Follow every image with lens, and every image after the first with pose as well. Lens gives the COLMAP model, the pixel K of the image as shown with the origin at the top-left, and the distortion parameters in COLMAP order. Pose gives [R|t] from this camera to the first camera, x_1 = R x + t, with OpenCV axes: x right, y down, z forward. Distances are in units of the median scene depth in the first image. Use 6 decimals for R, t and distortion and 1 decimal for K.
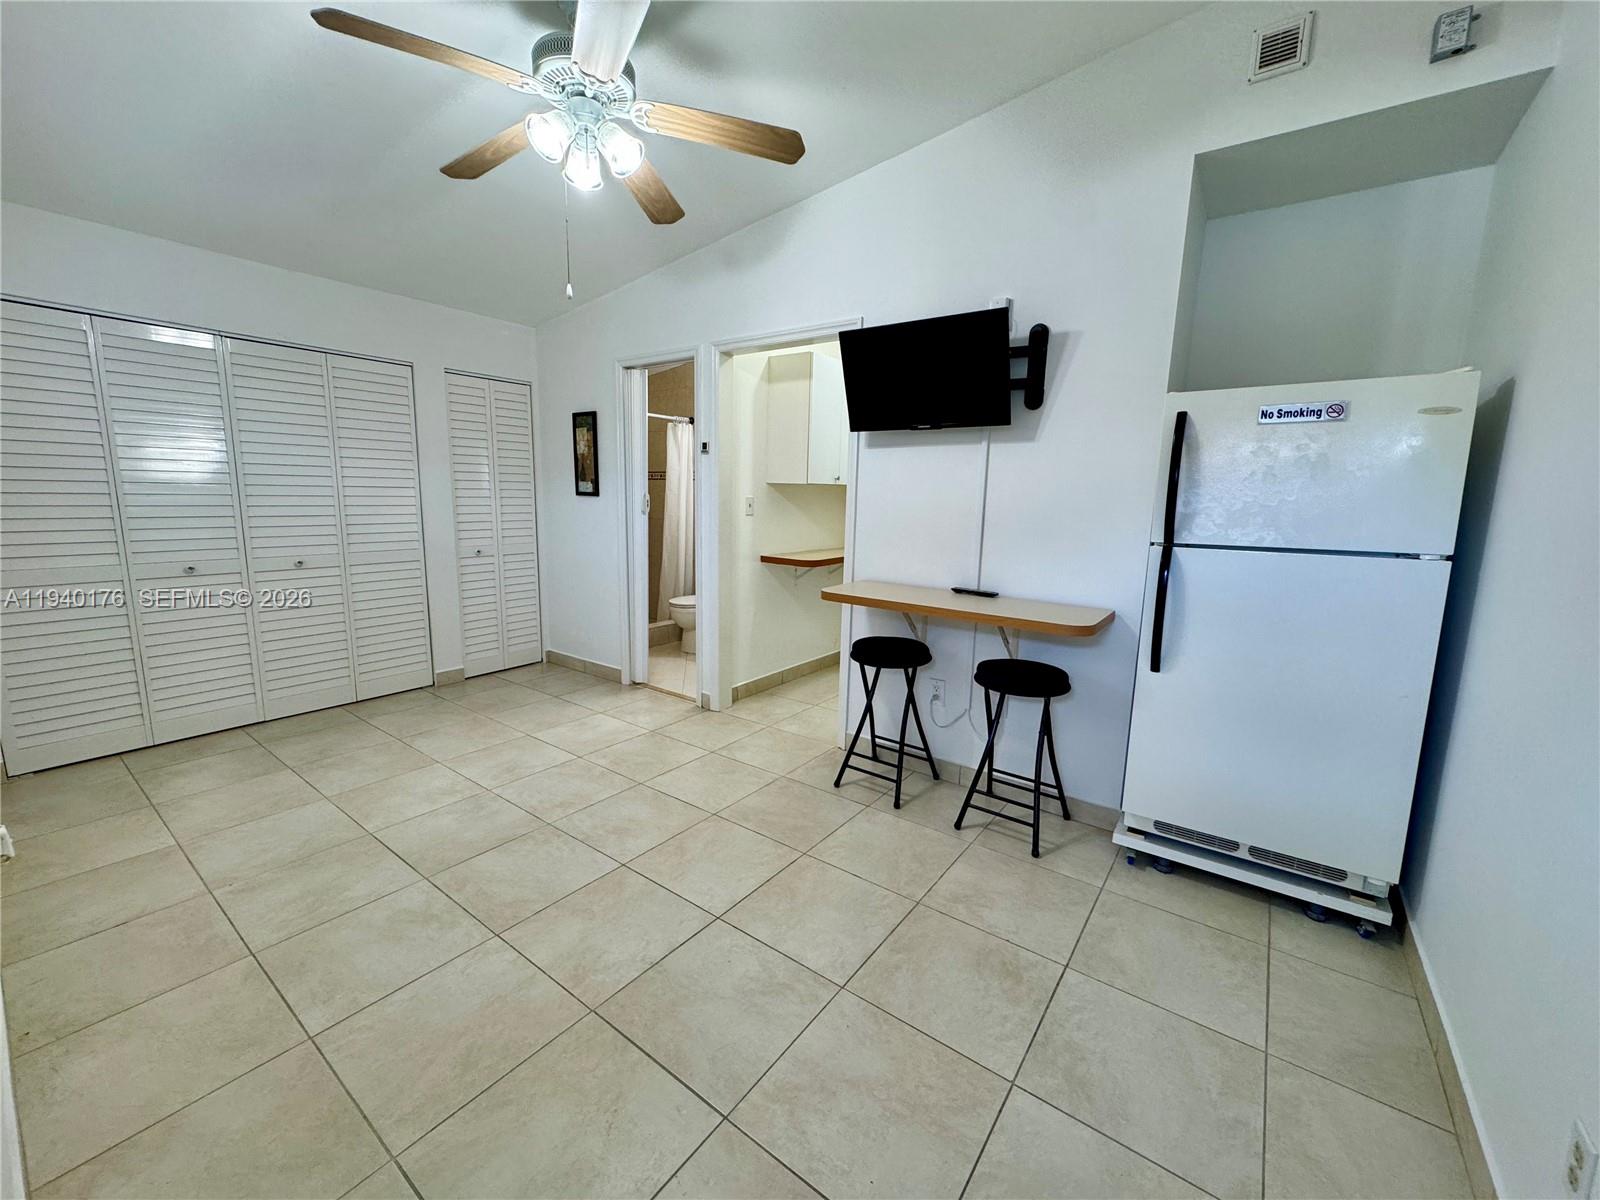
lens RADIAL K [[633.2, 0, 800.0], [0, 633.2, 600.0], [0, 0, 1]] dist [-0.002953, -0.000108]
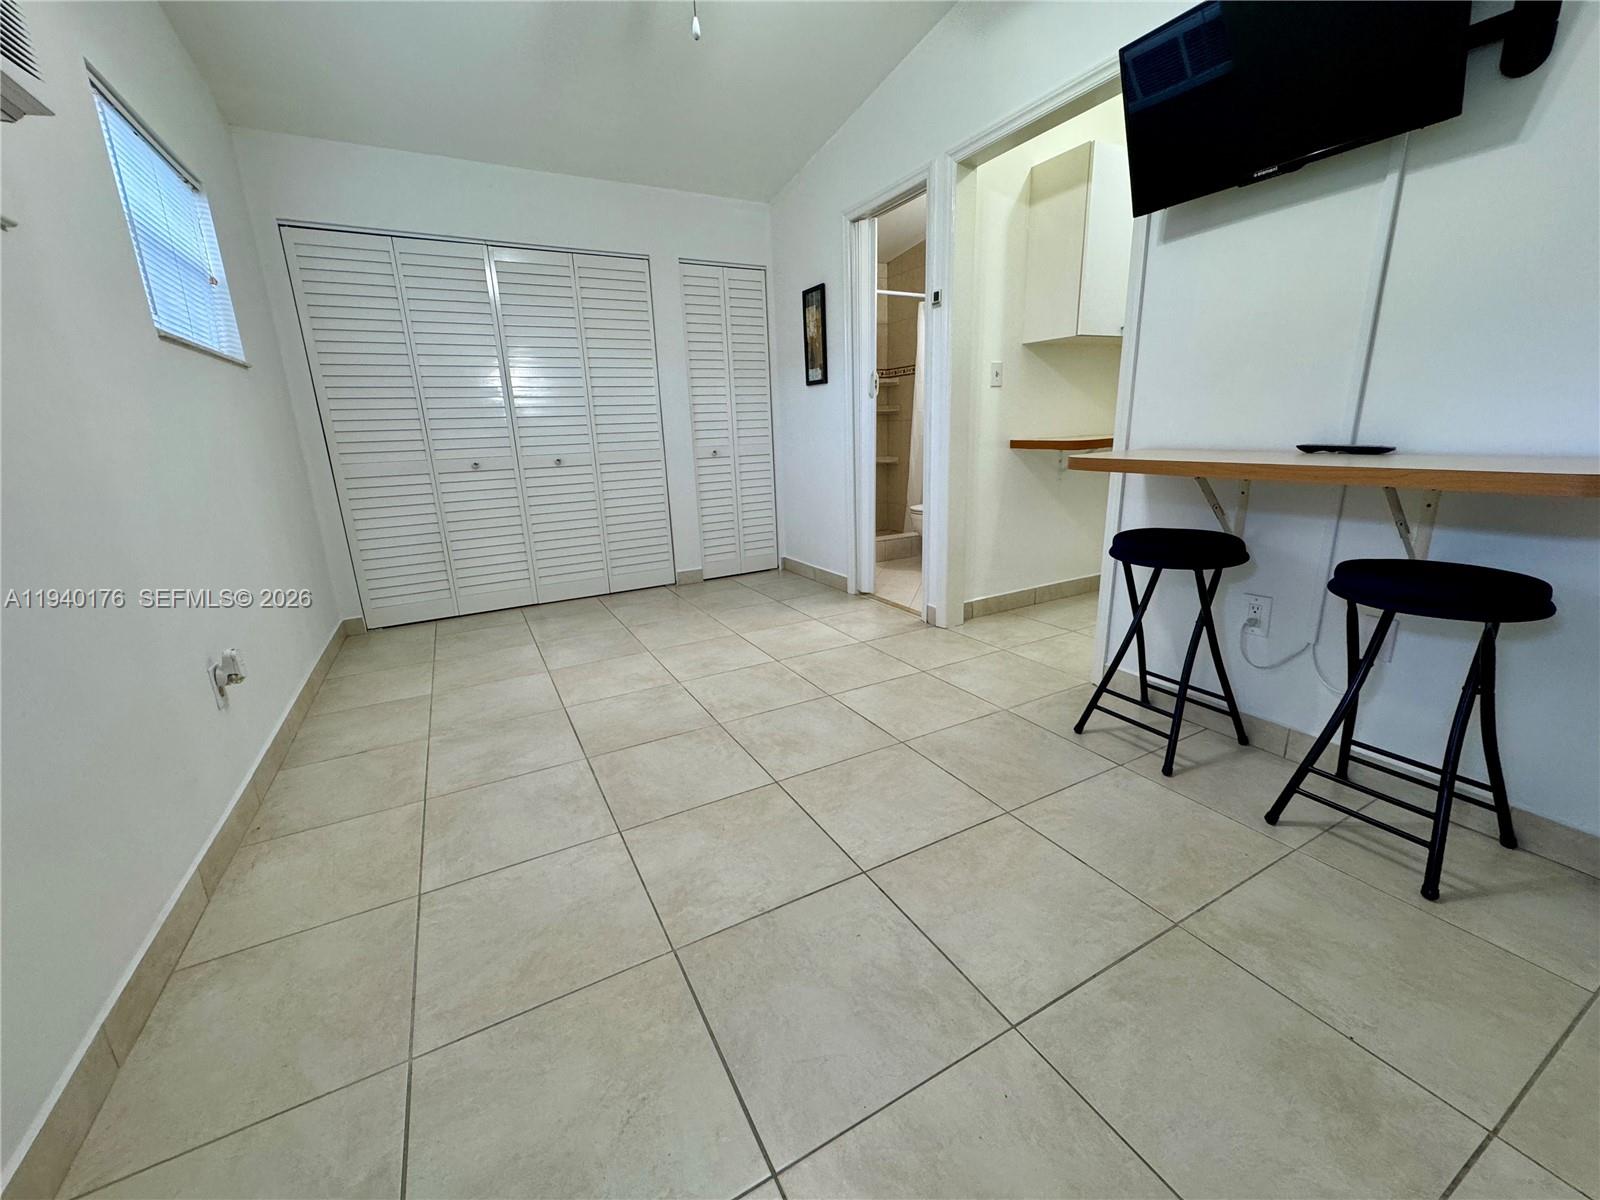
lens RADIAL K [[633.2, 0, 800.0], [0, 633.2, 600.0], [0, 0, 1]] dist [-0.002953, -0.000108]
pose [[0.902829, 0.058285, -0.426031, 0.069845], [-0.014708, 0.994377, 0.104870, 0.070277], [0.429748, -0.088413, 0.898610, 0.217549]]
